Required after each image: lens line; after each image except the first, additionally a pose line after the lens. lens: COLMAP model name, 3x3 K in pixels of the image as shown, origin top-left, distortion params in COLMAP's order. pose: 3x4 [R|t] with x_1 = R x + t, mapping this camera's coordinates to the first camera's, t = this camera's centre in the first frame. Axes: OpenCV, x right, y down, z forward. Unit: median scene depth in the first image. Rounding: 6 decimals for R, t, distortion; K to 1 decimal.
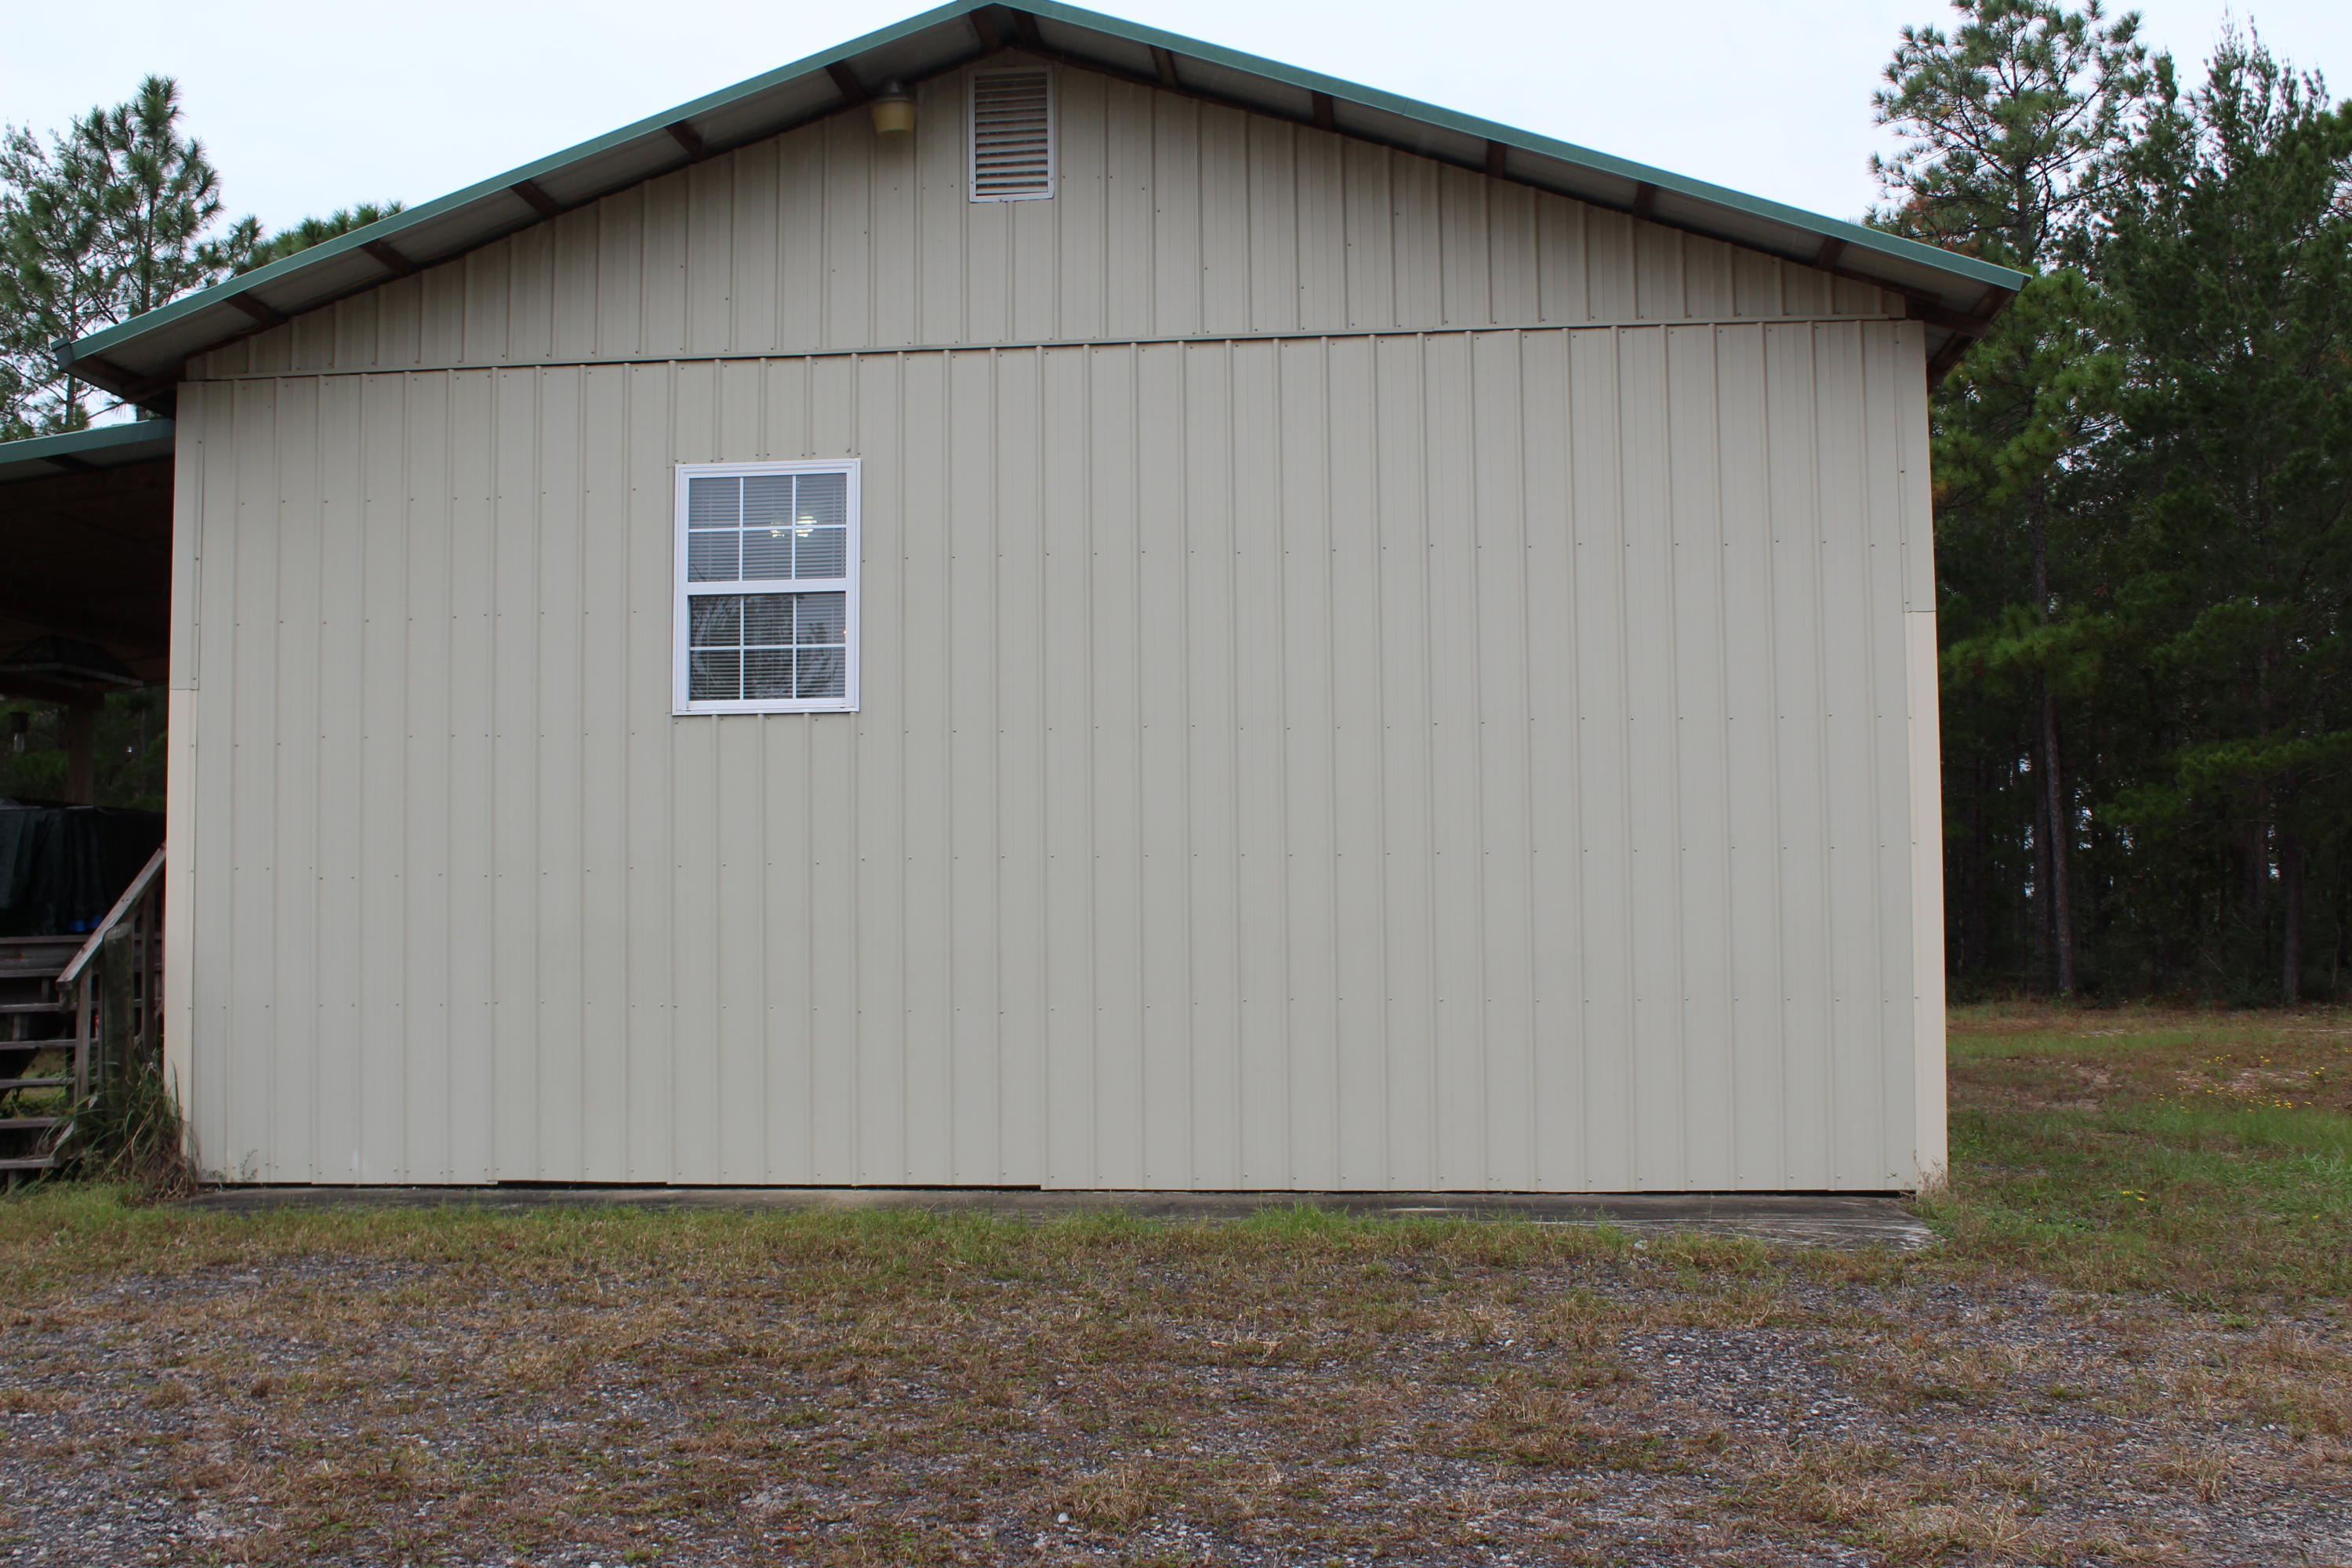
lens RADIAL K [[2782.3, 0, 1178.0], [0, 2782.3, 762.9], [0, 0, 1]] dist [-0.155681, 0.000000]
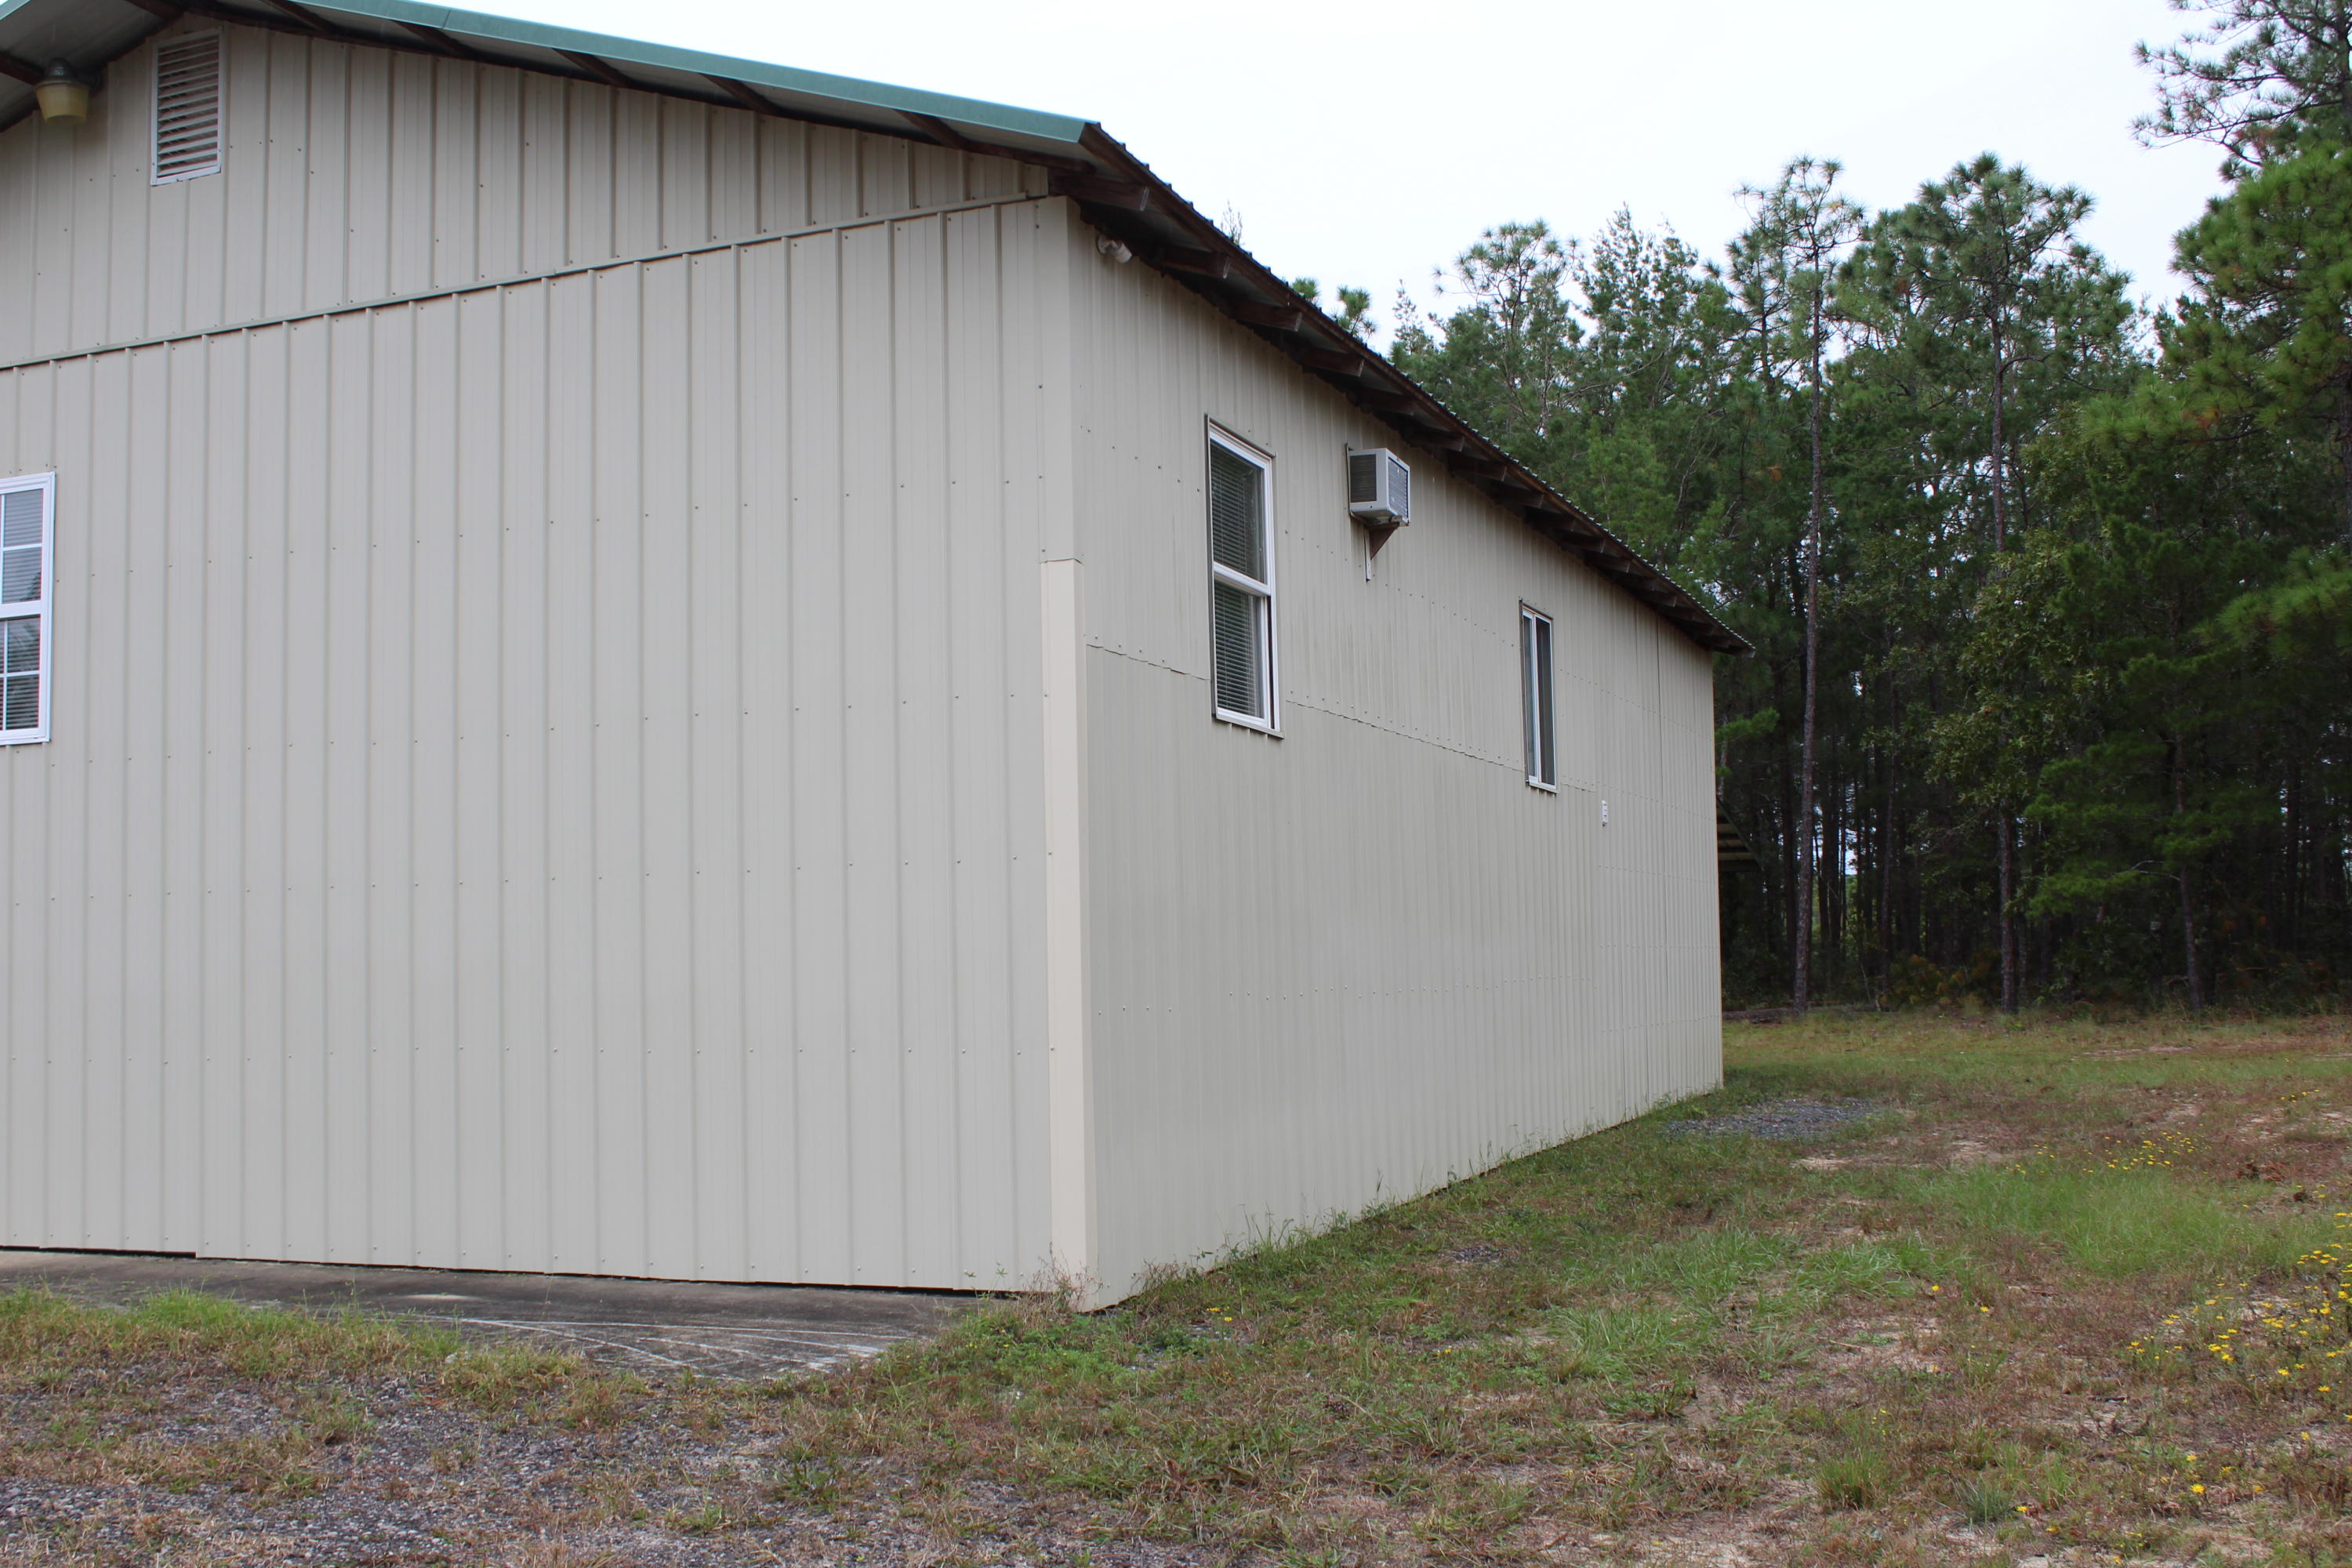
lens RADIAL K [[2782.3, 0, 1168.2], [0, 2782.3, 805.5], [0, 0, 1]] dist [-0.155681, 0.000000]
pose [[0.956239, -0.031507, -0.290886, 0.507399], [0.035069, 0.999360, 0.007037, 0.009648], [0.290478, -0.016930, 0.956732, 0.232812]]
